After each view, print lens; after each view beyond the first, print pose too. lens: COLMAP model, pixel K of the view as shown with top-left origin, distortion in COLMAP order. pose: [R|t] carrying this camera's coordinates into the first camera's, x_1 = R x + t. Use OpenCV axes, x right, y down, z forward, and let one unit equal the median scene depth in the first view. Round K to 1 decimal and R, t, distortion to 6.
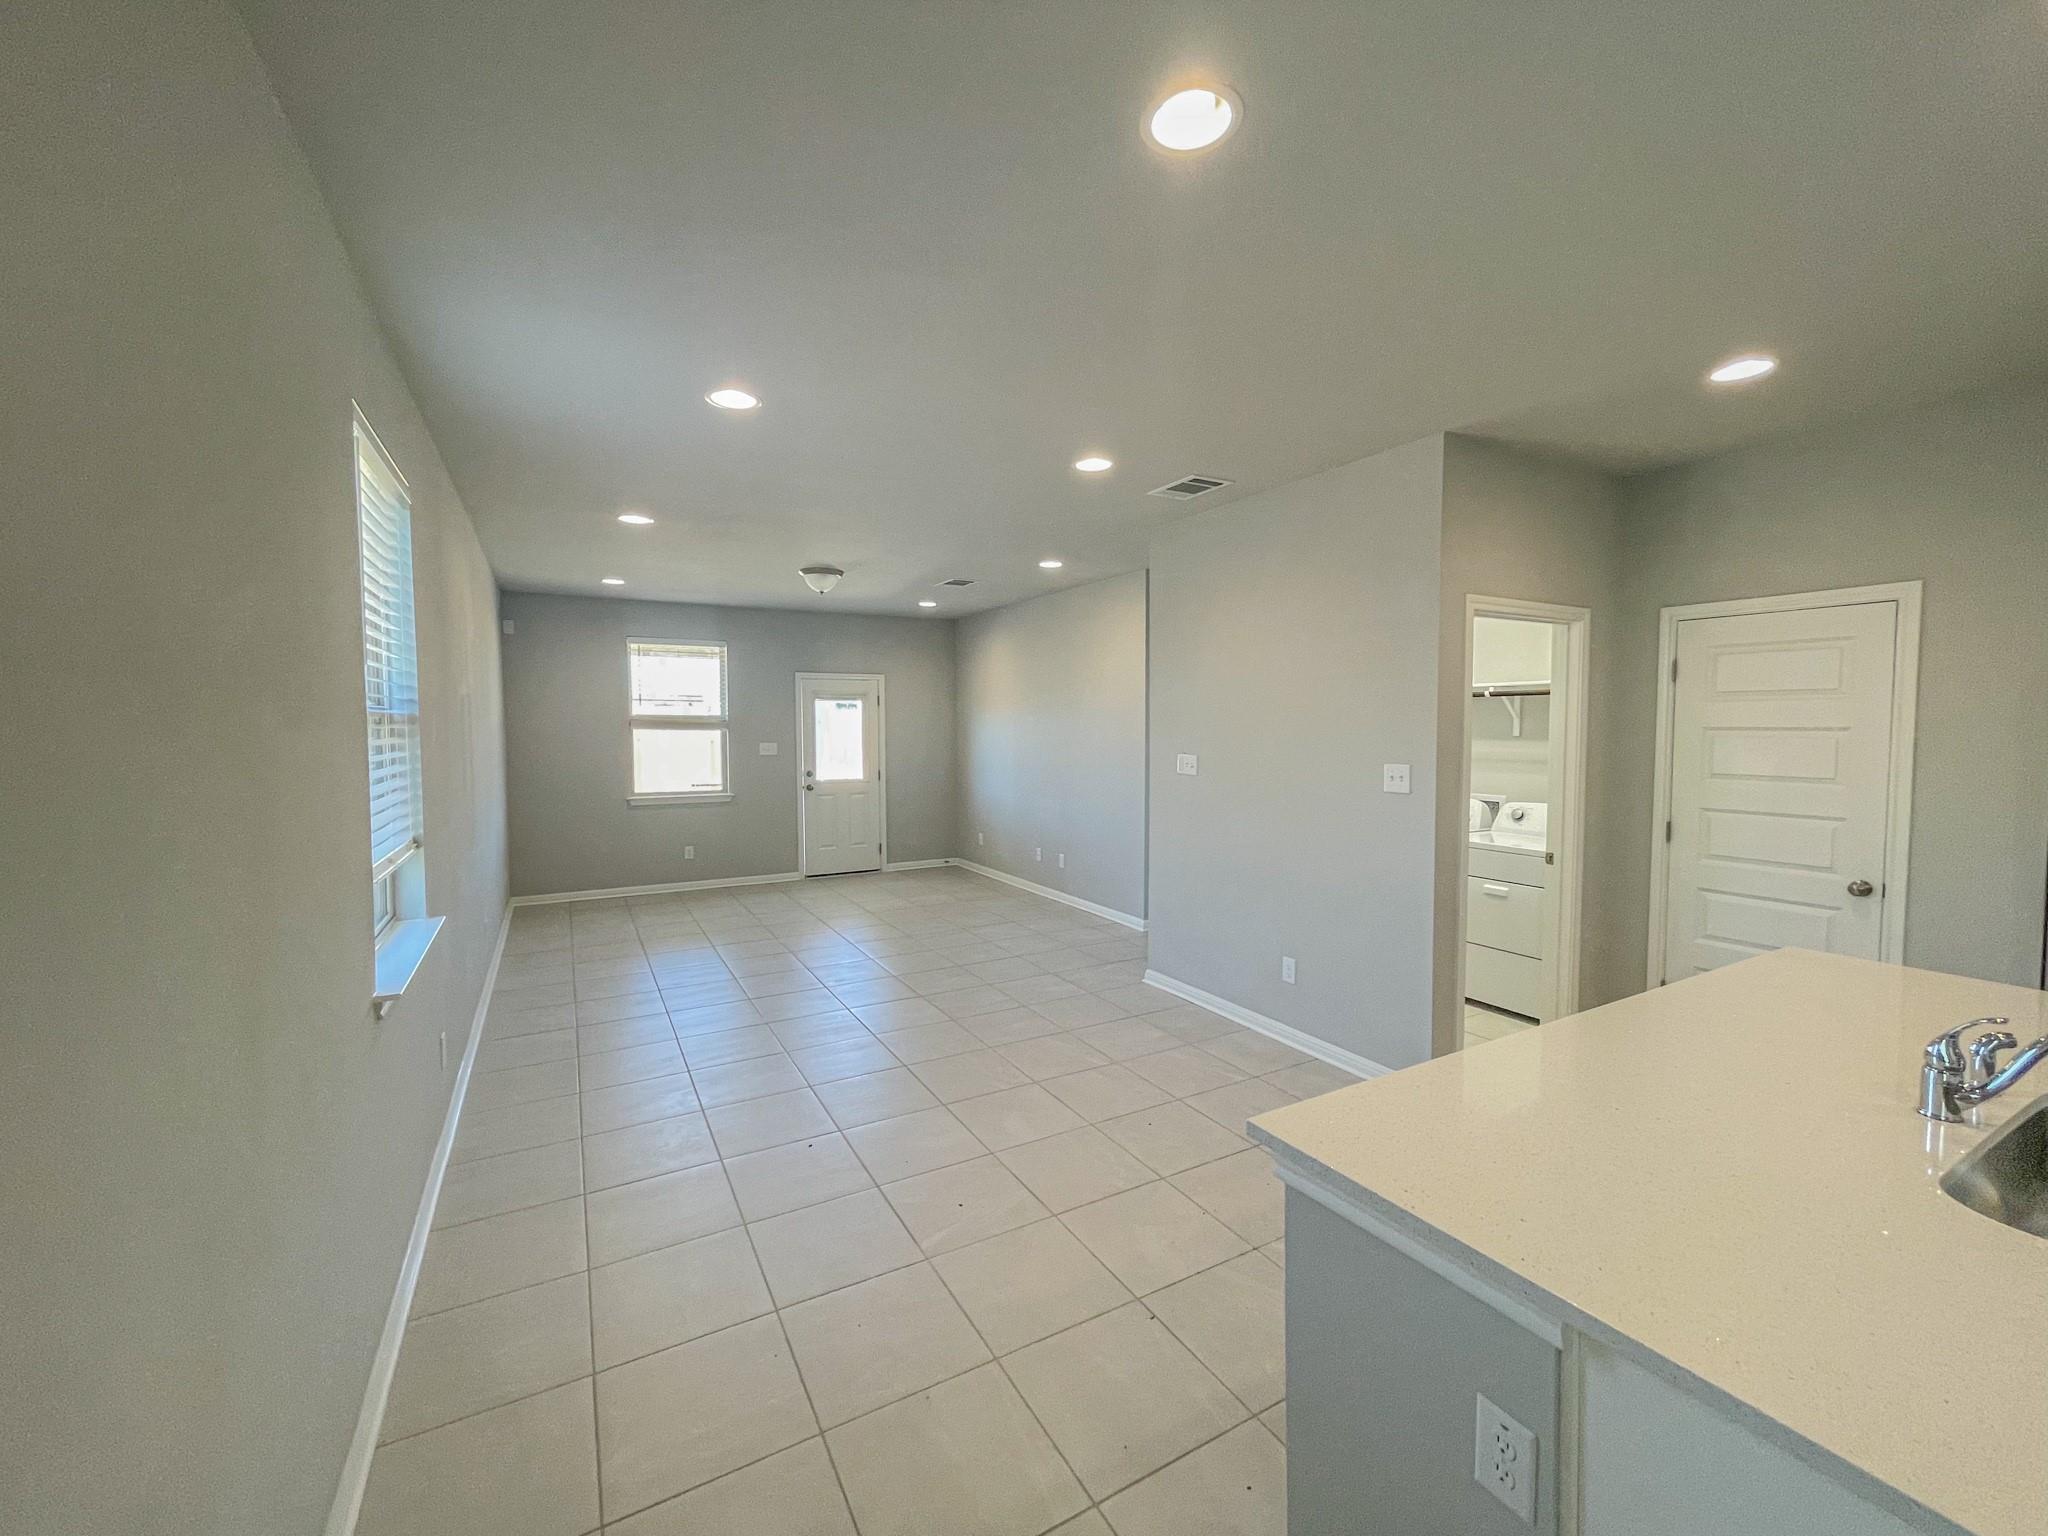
lens RADIAL K [[834.1, 0, 1030.0], [0, 834.1, 769.1], [0, 0, 1]] dist [-0.015057, 0.002412]
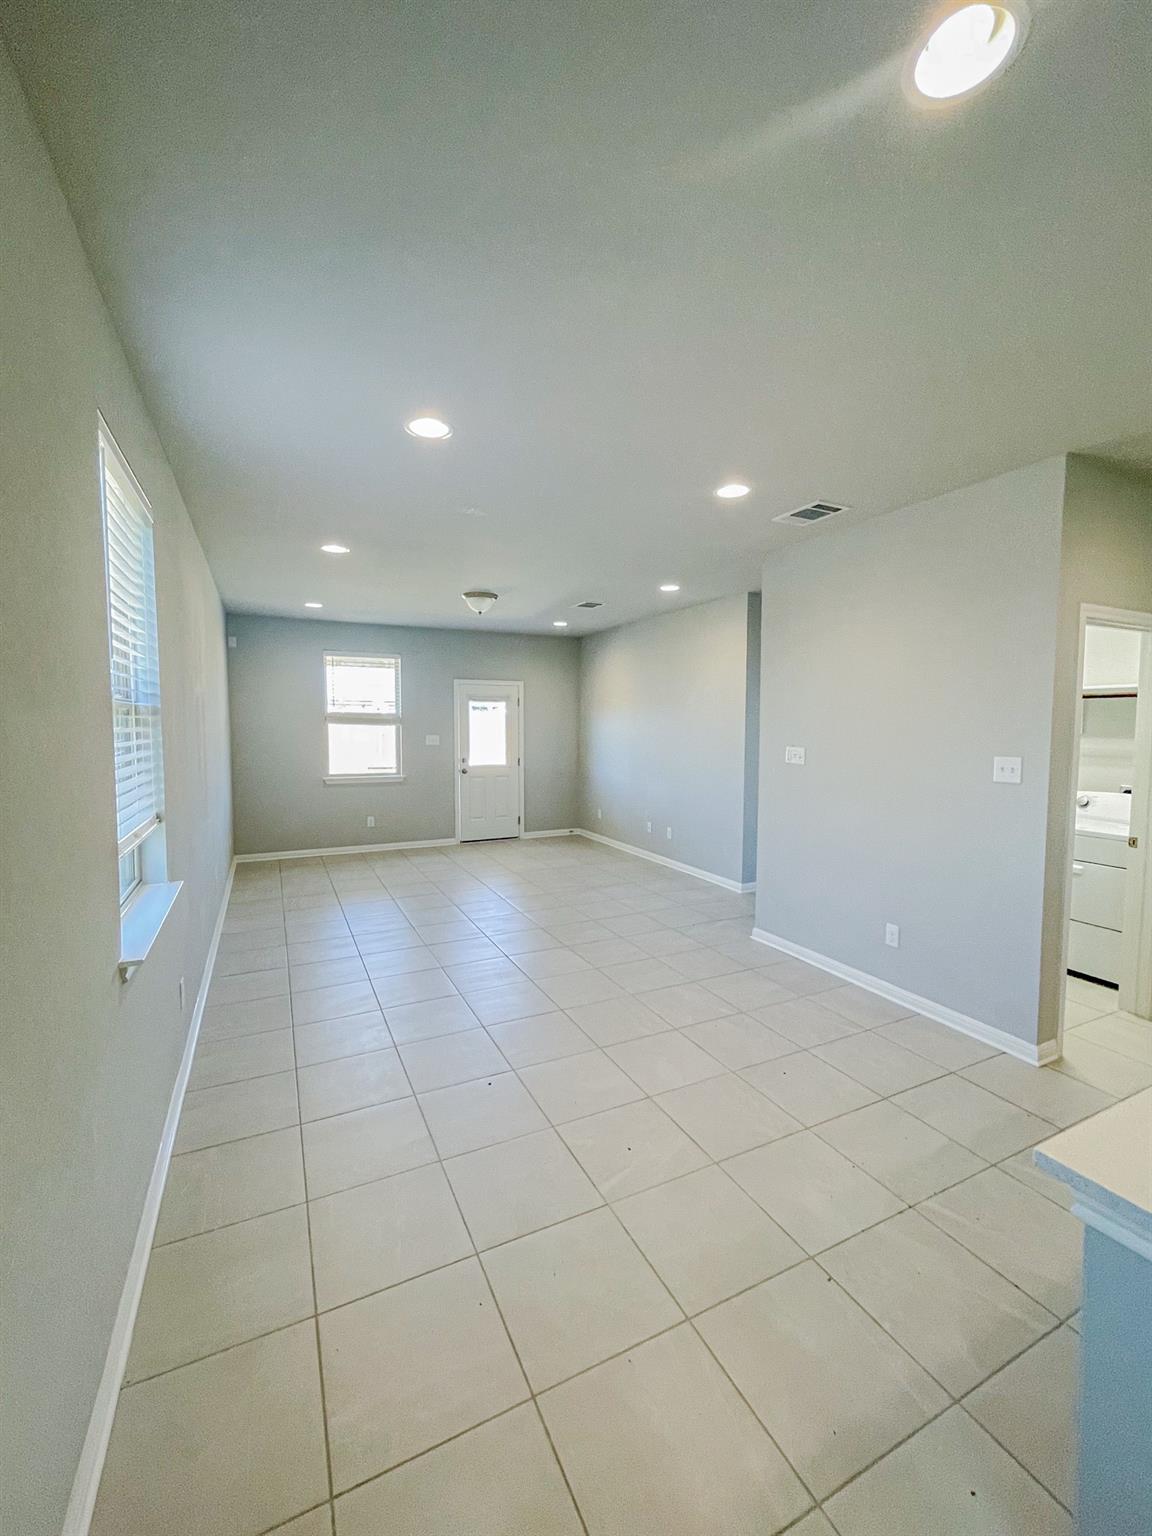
lens RADIAL K [[625.6, 0, 572.5], [0, 625.6, 770.0], [0, 0, 1]] dist [-0.015057, 0.002412]
pose [[0.998253, 0.010162, -0.058211, -0.093139], [-0.009013, 0.999760, 0.019964, -0.000213], [0.058400, -0.019405, 0.998105, 0.137129]]
